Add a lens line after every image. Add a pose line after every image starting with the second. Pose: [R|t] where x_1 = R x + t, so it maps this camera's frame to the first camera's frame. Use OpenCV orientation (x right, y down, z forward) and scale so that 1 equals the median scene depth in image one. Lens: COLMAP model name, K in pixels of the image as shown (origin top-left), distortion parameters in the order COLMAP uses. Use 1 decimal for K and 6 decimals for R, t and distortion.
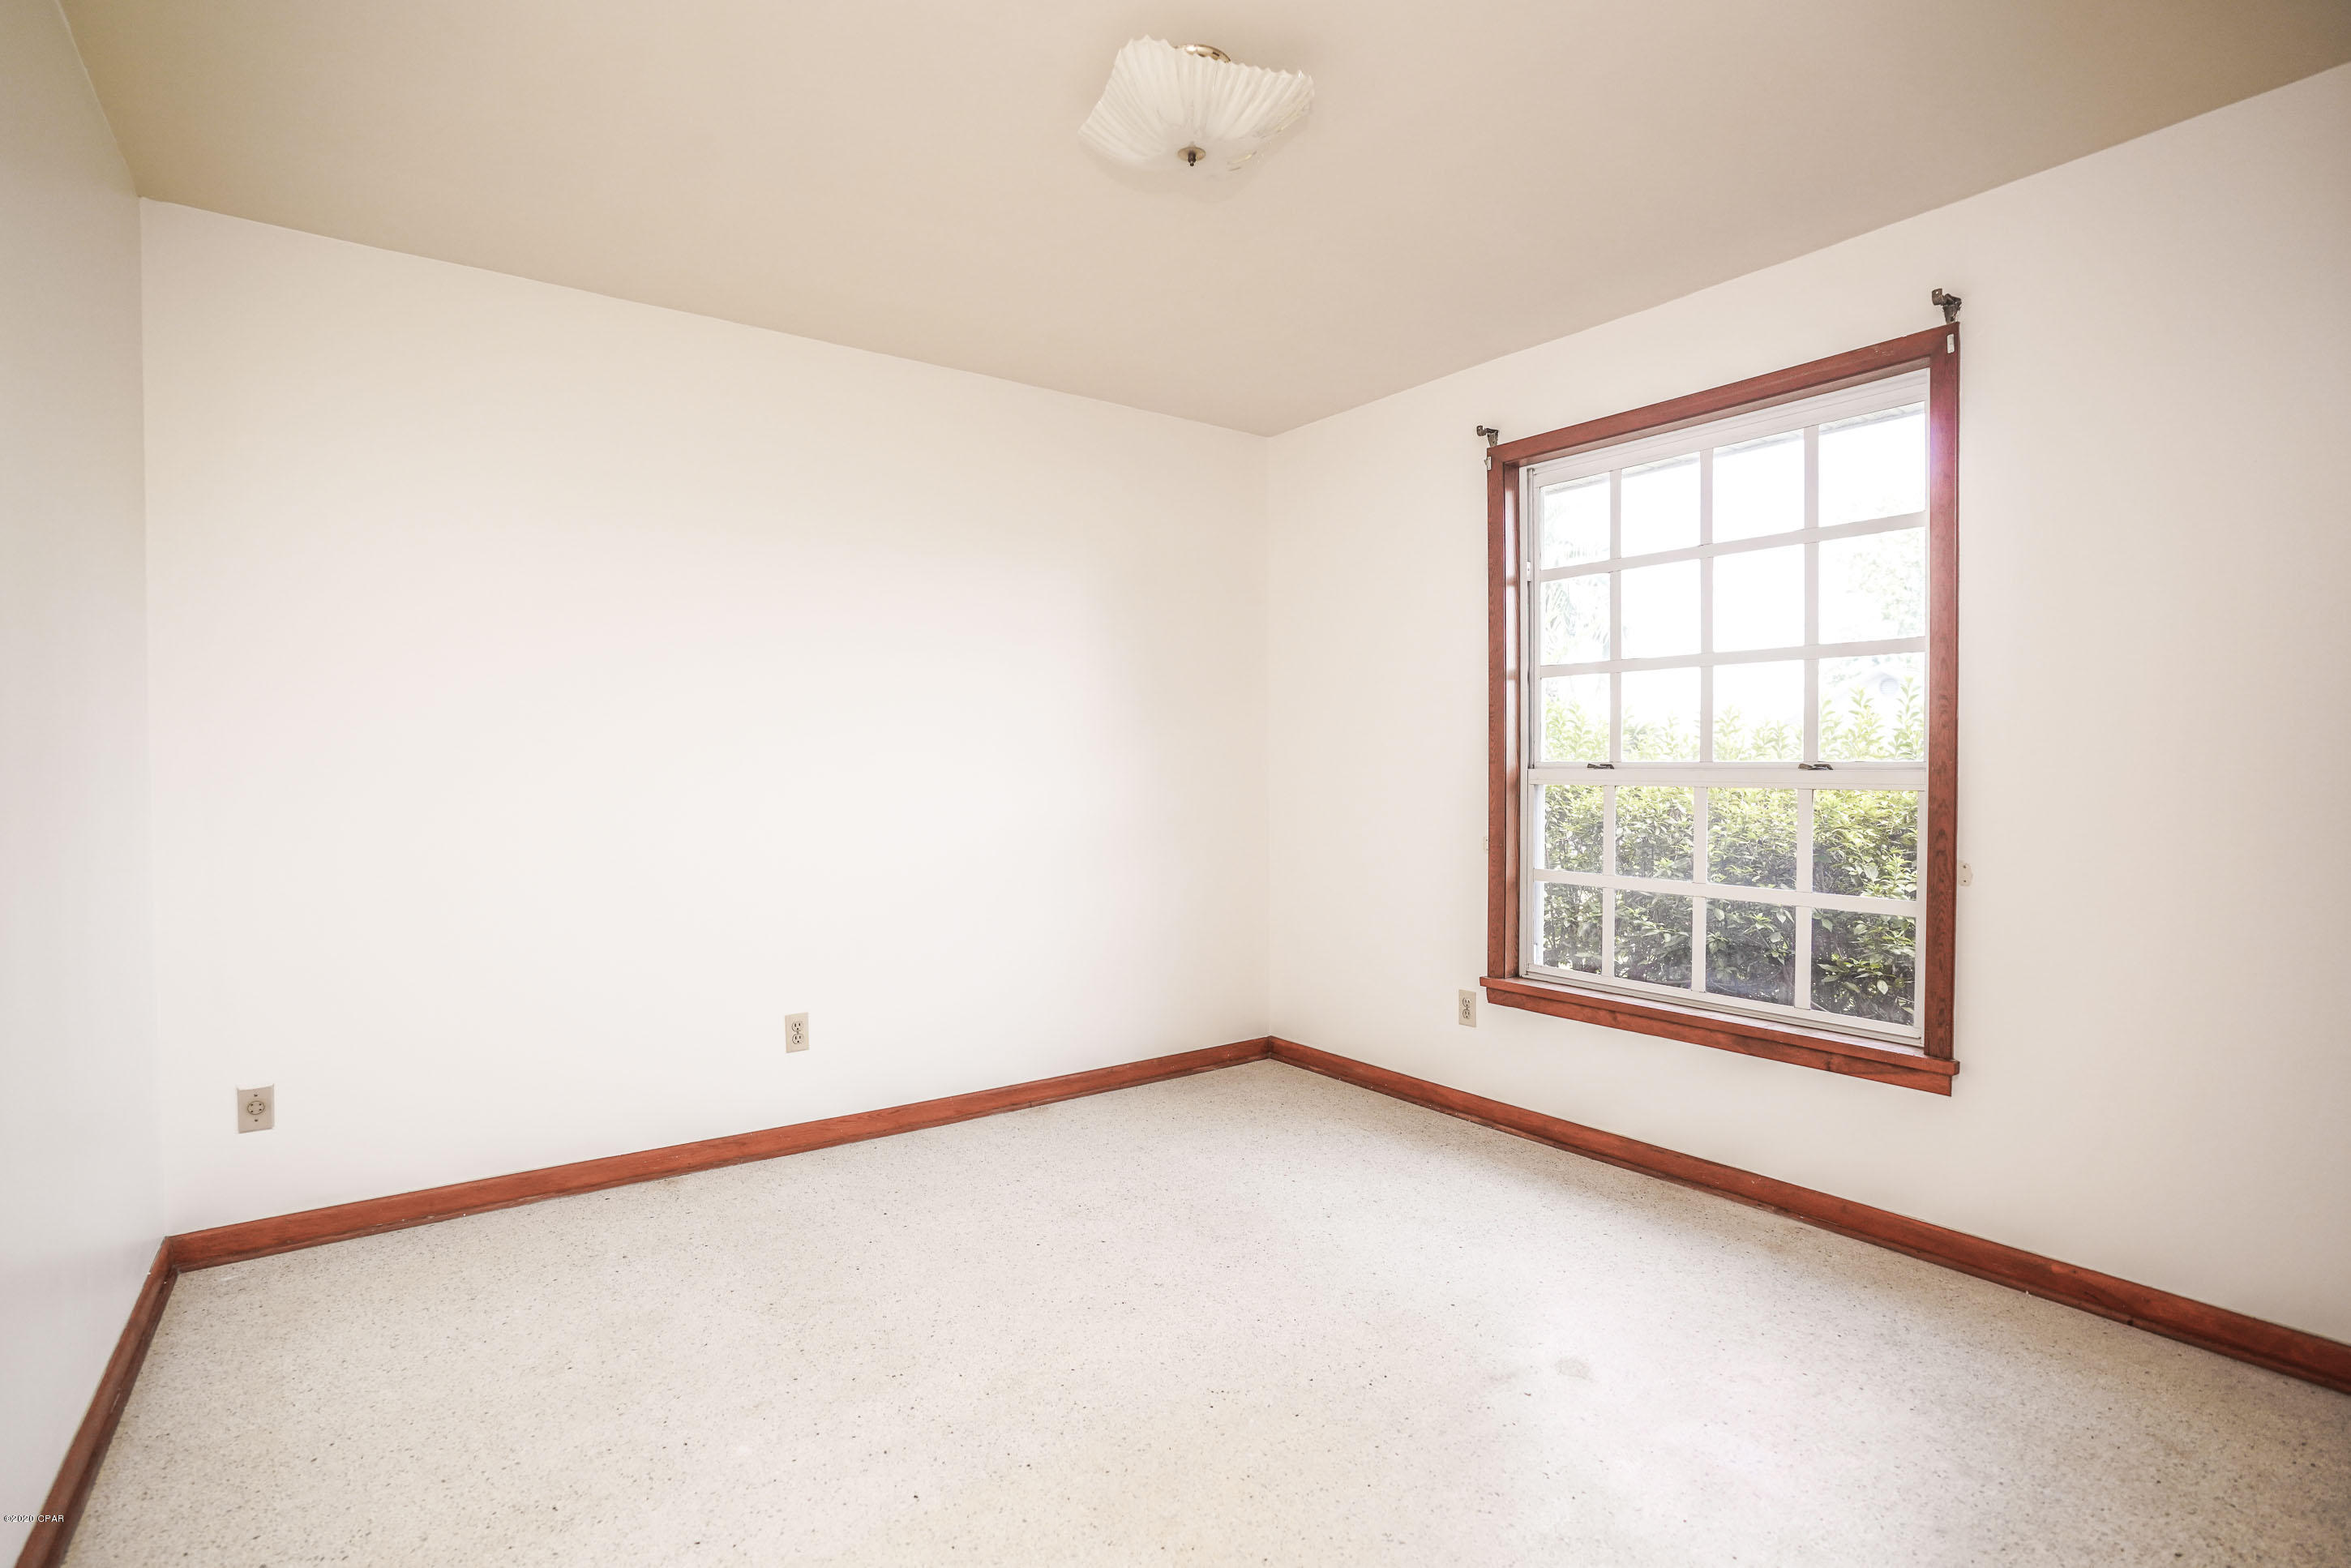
lens RADIAL K [[1096.4, 0, 1160.7], [0, 1096.4, 792.4], [0, 0, 1]] dist [-0.071679, 0.029684]
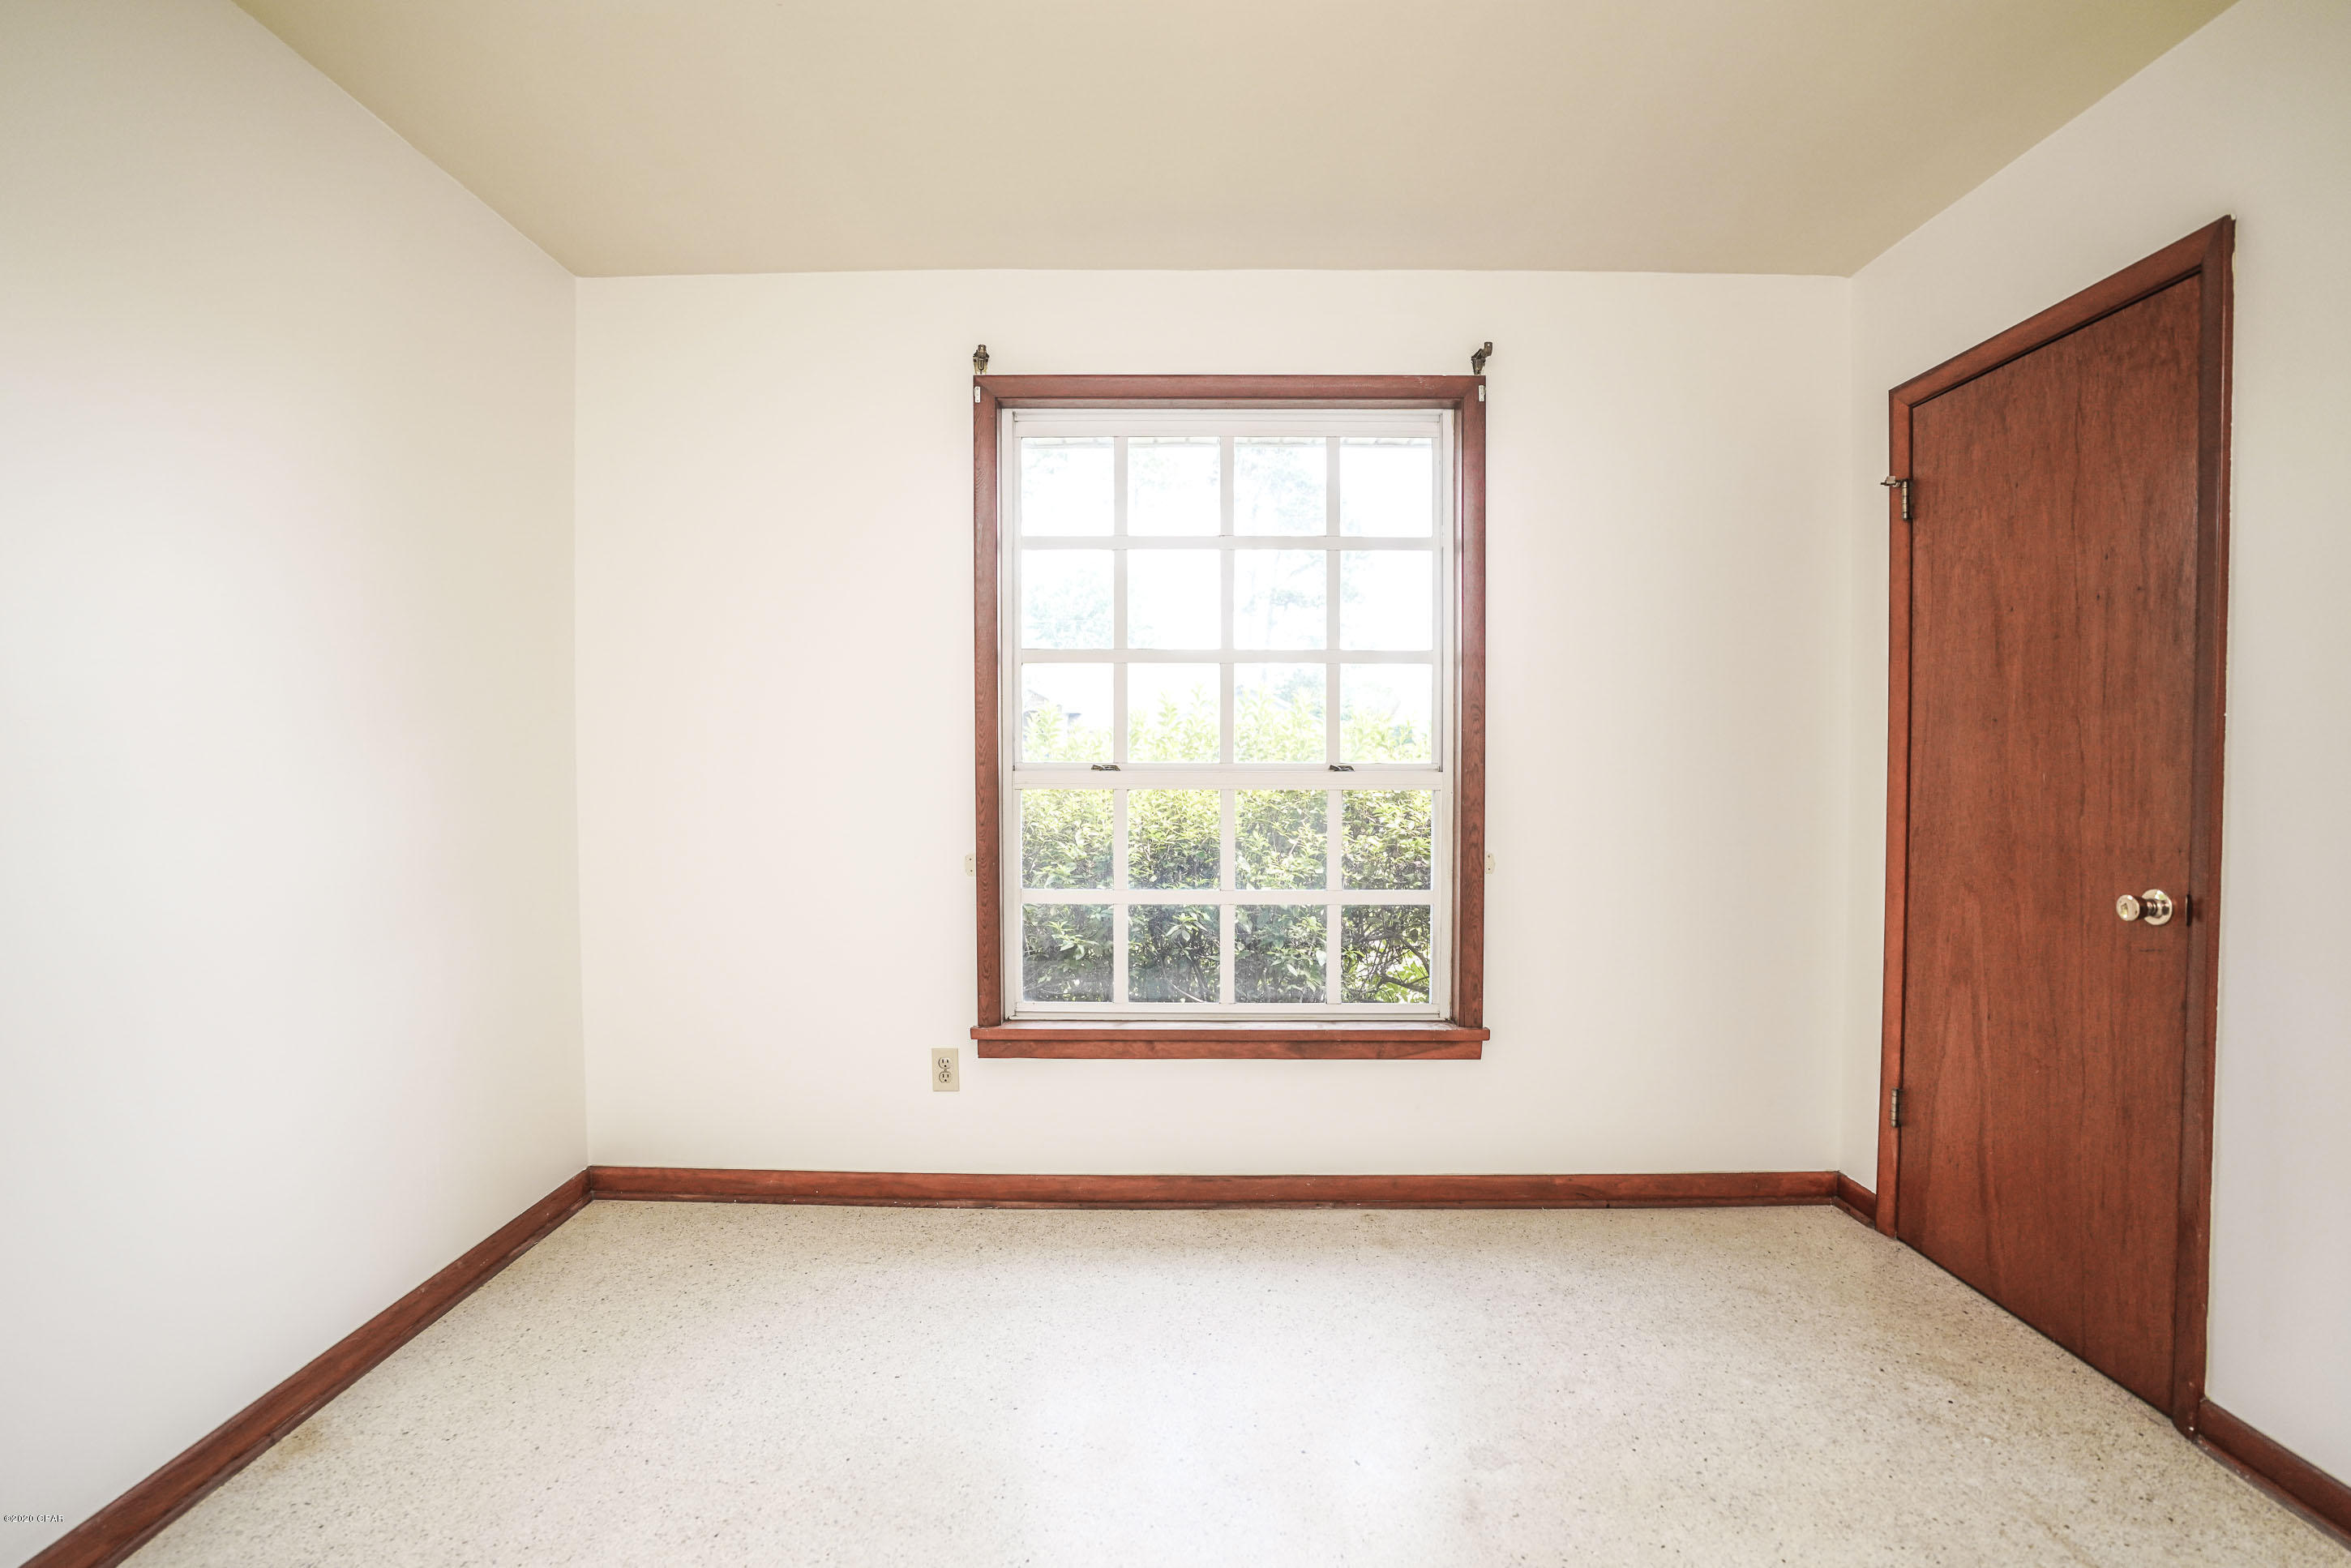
lens RADIAL K [[1096.4, 0, 1160.7], [0, 1096.4, 792.4], [0, 0, 1]] dist [-0.071679, 0.029684]
pose [[0.598875, -0.021479, 0.800554, -0.292899], [0.016965, 0.999756, 0.014133, -0.015973], [-0.800663, 0.005118, 0.599093, 0.440624]]
